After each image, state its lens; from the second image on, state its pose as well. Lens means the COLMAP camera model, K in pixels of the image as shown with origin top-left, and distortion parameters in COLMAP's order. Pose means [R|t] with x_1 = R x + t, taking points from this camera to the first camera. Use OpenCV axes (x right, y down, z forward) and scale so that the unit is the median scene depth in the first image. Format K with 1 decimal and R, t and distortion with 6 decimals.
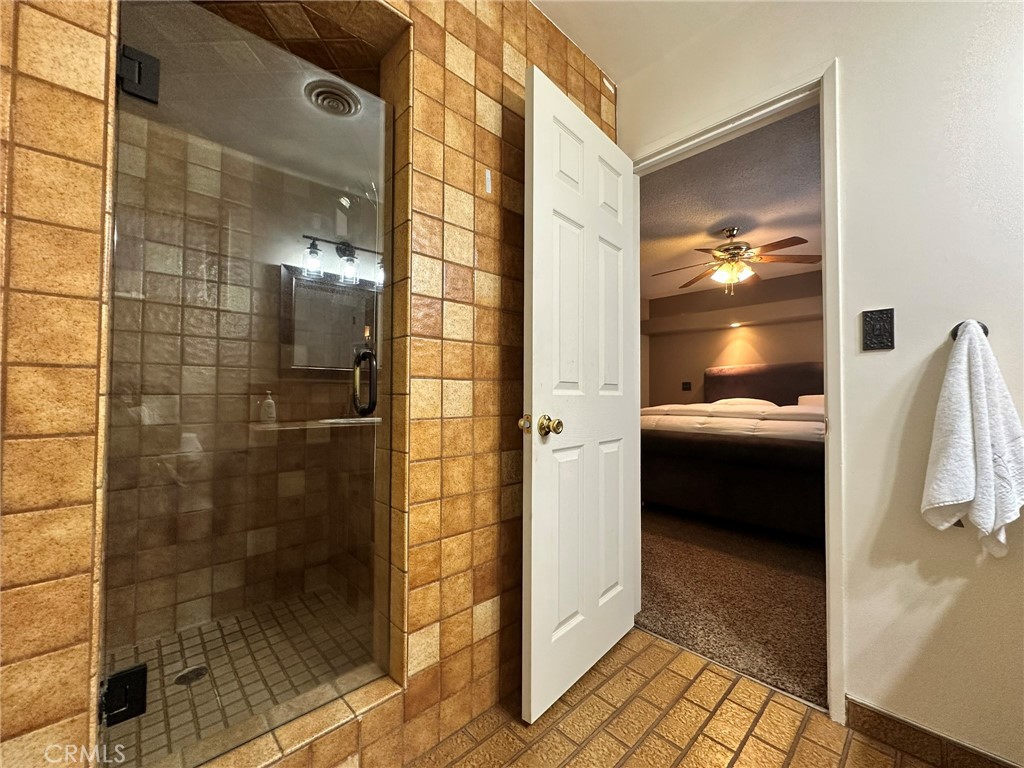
lens RADIAL K [[408.4, 0, 514.7], [0, 408.4, 384.6], [0, 0, 1]] dist [-0.003554, 0.000646]
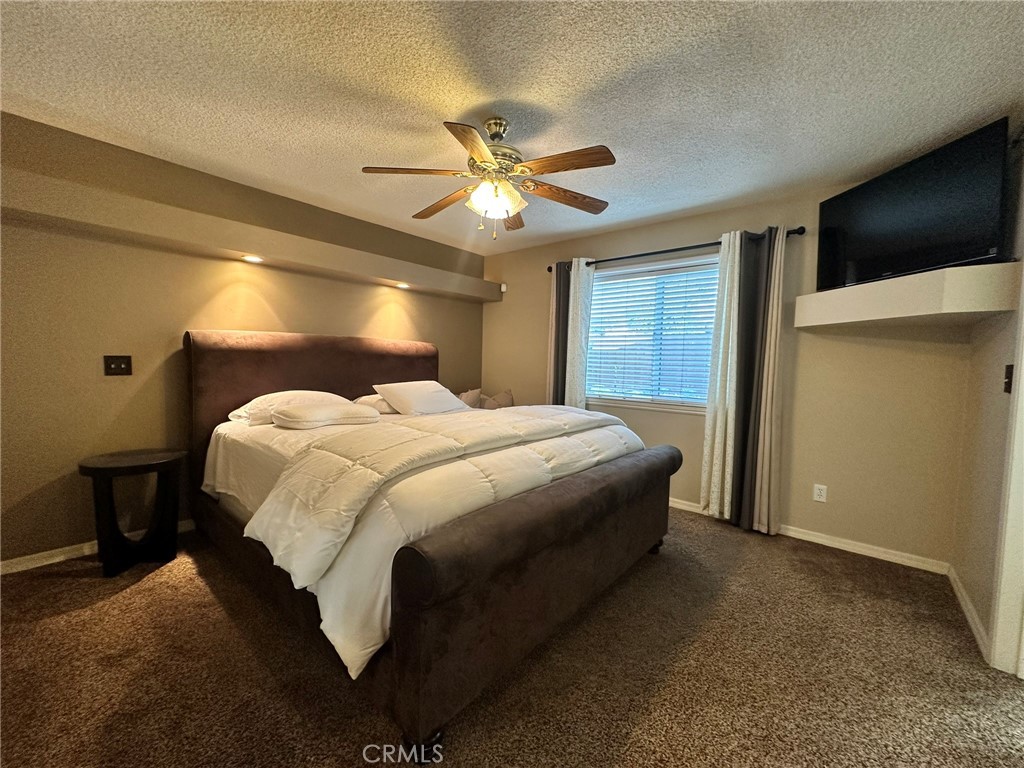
lens RADIAL K [[408.4, 0, 510.6], [0, 408.4, 382.4], [0, 0, 1]] dist [-0.003554, 0.000646]
pose [[-0.098659, -0.053968, 0.993657, -0.059508], [-0.049848, 0.997543, 0.049230, -0.021556], [-0.993872, -0.044675, -0.101106, 0.690339]]
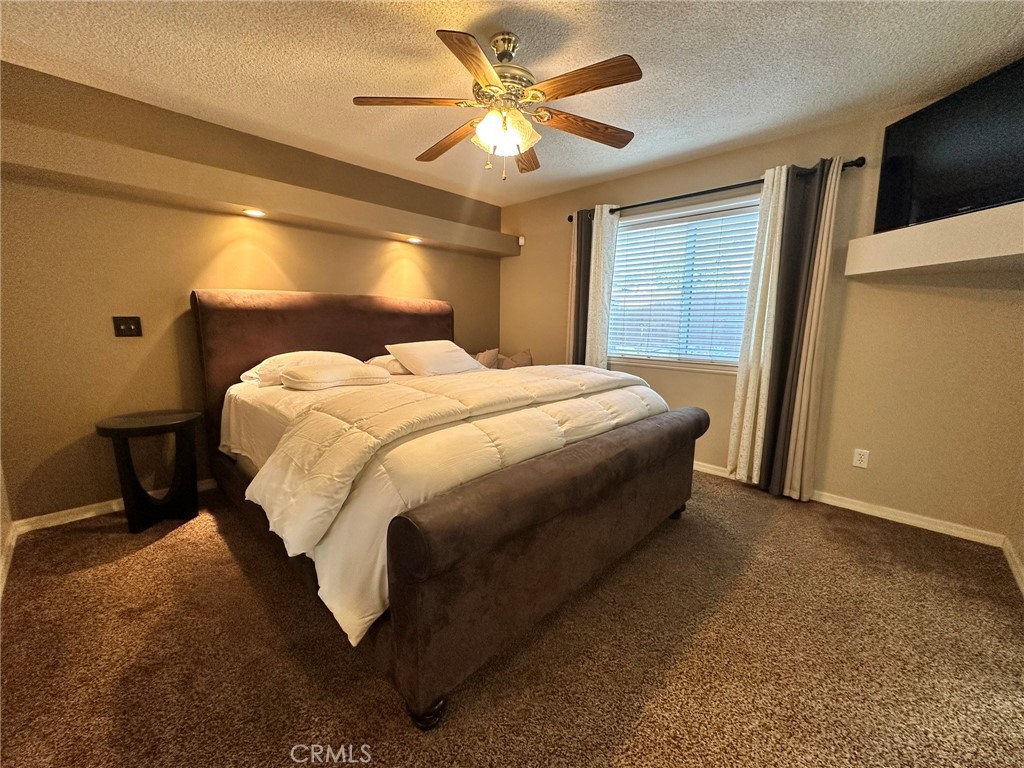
lens RADIAL K [[408.4, 0, 510.9], [0, 408.4, 382.8], [0, 0, 1]] dist [-0.003554, 0.000646]
pose [[-0.041326, -0.149098, 0.987958, -0.033282], [-0.038938, 0.988292, 0.147520, -0.017517], [-0.998387, -0.032373, -0.046648, 0.676404]]
